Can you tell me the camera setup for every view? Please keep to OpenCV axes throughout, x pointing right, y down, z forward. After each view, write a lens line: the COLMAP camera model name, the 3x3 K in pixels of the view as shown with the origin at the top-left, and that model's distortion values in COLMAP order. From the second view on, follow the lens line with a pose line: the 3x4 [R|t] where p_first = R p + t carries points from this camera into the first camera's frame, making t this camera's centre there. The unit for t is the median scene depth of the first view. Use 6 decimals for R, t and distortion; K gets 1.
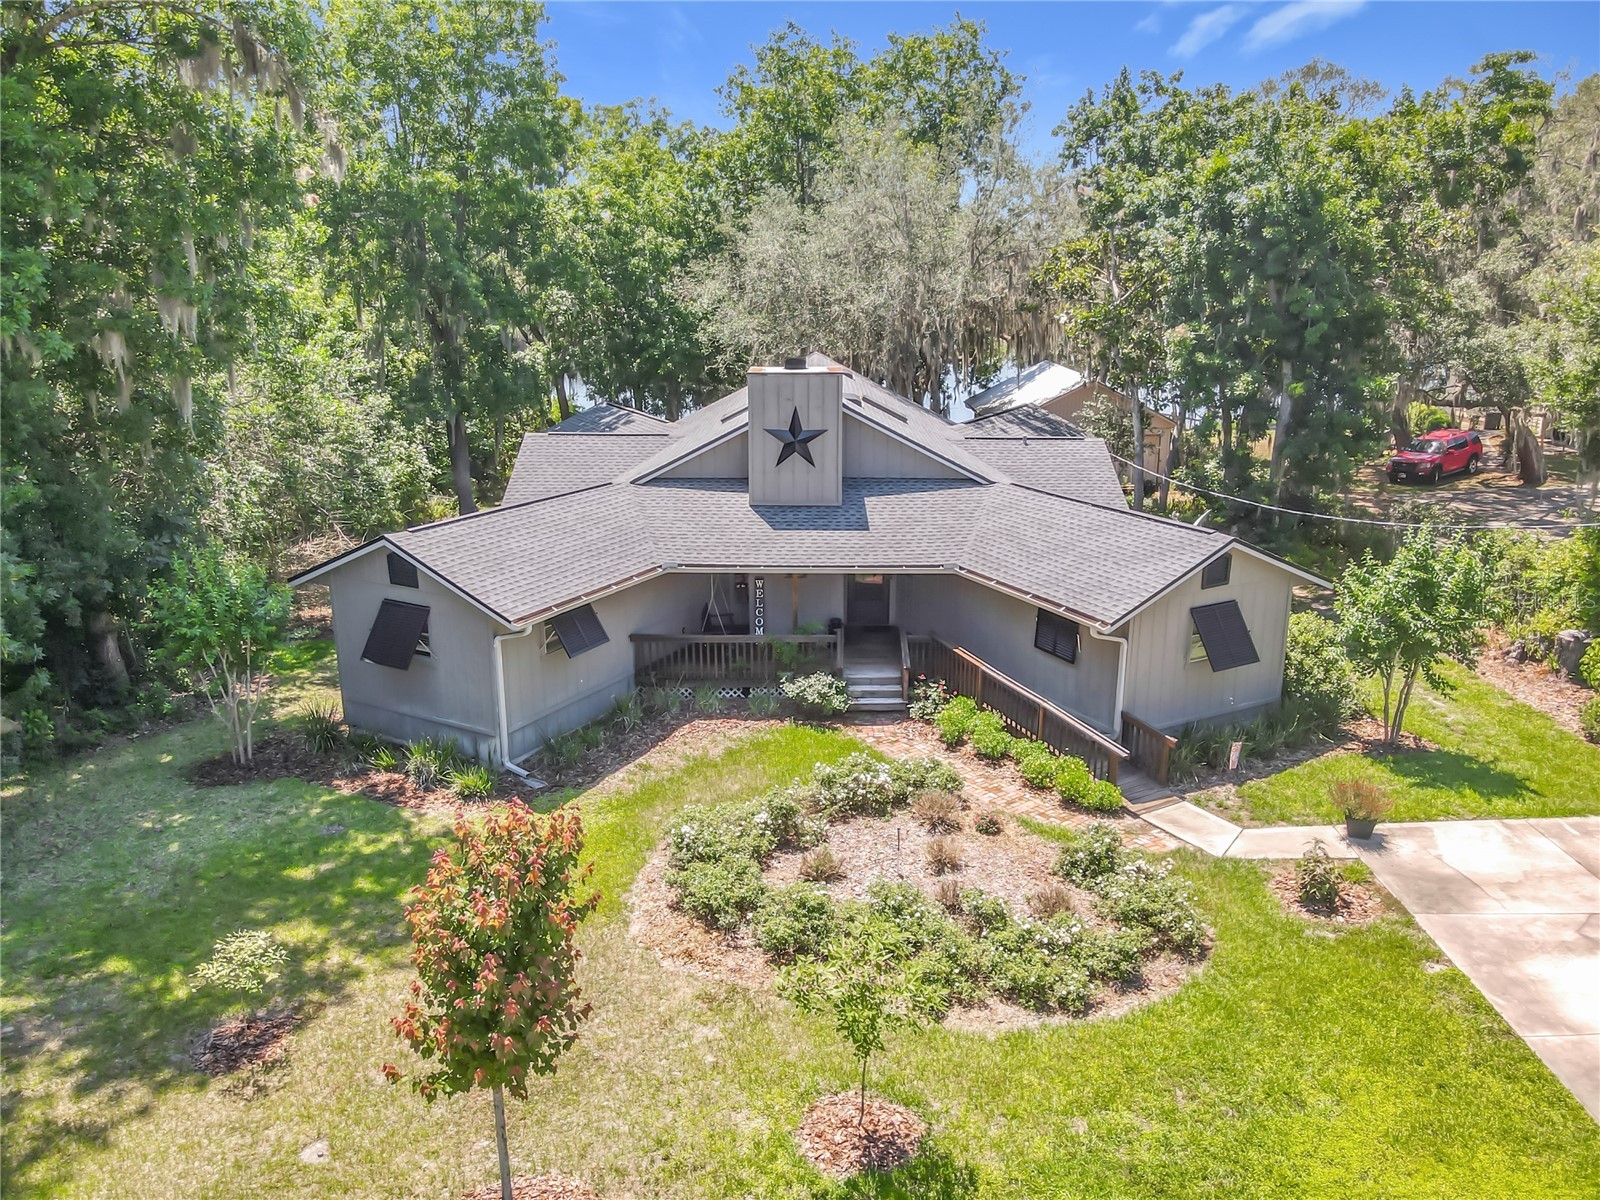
lens RADIAL K [[1185.7, 0, 802.2], [0, 1185.7, 600.1], [0, 0, 1]] dist [-0.006004, 0.028492]
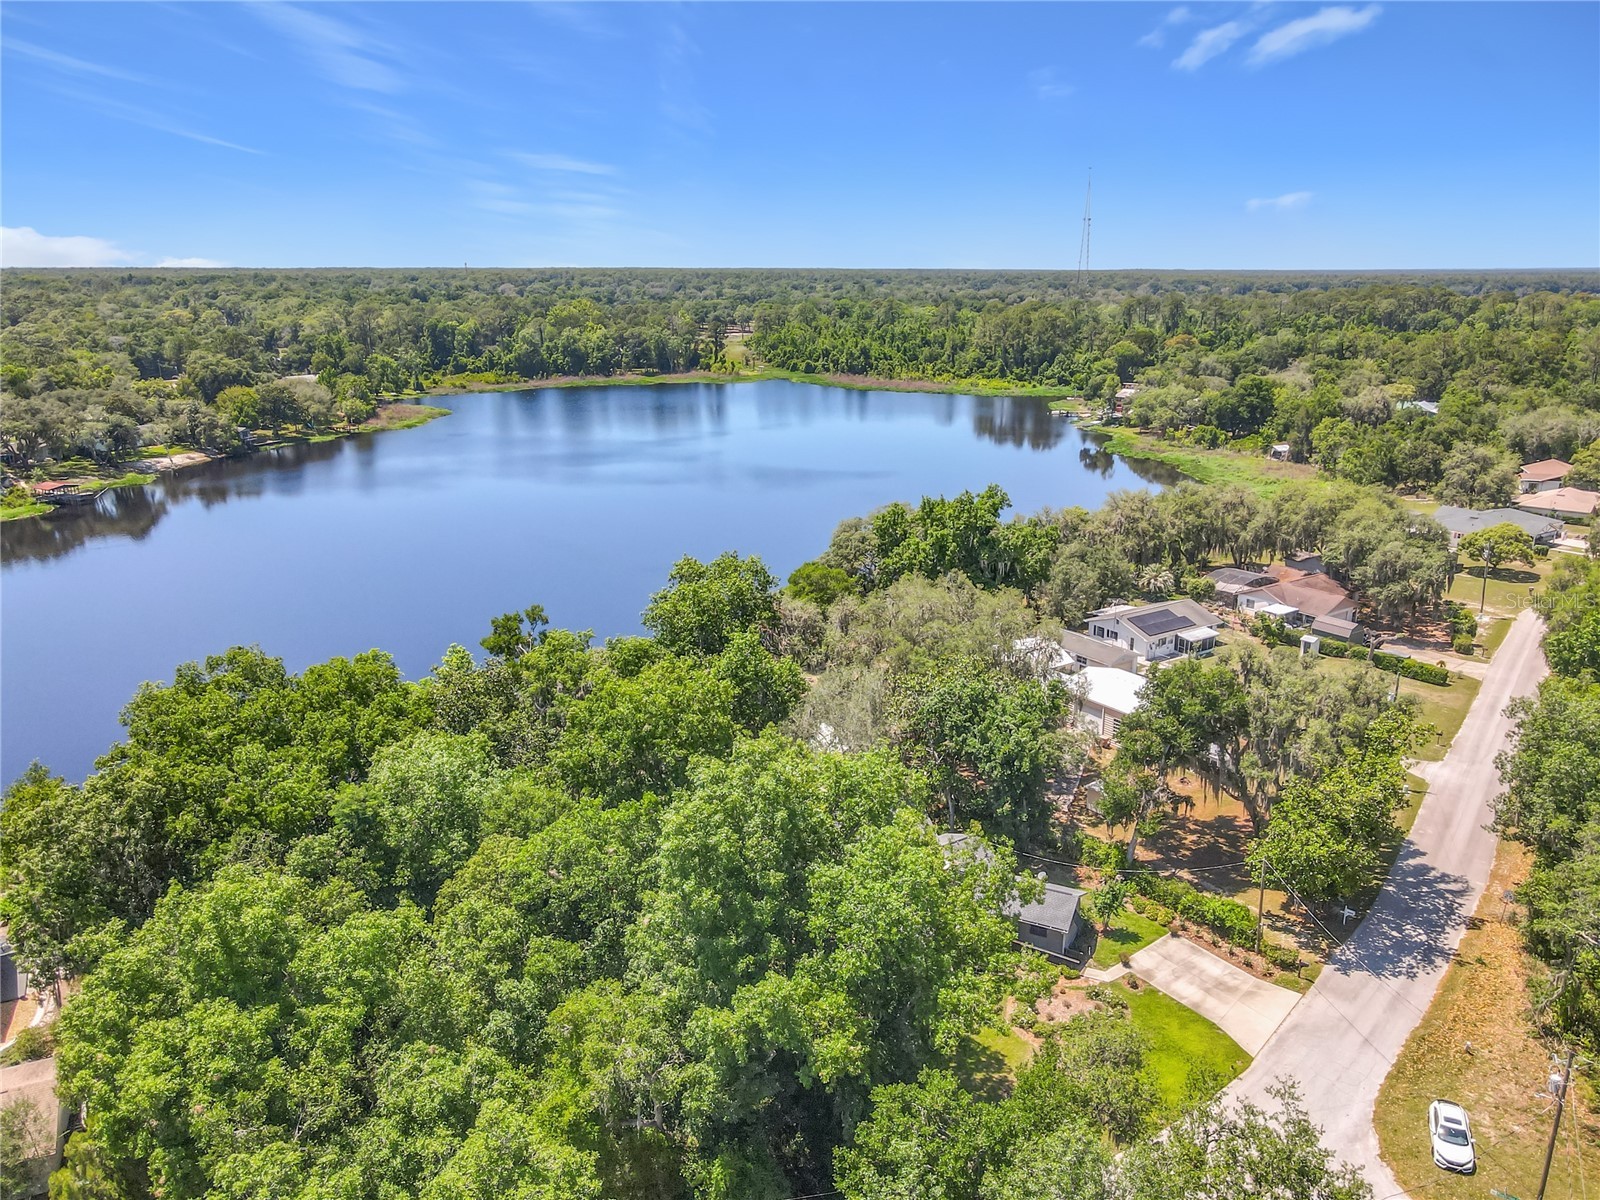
lens RADIAL K [[1185.7, 0, 811.1], [0, 1185.7, 589.7], [0, 0, 1]] dist [-0.006004, 0.028492]
pose [[0.813370, -0.155658, 0.560535, -2.614243], [0.163193, 0.985901, 0.036976, -1.463601], [-0.558387, 0.061400, 0.827305, -1.984565]]
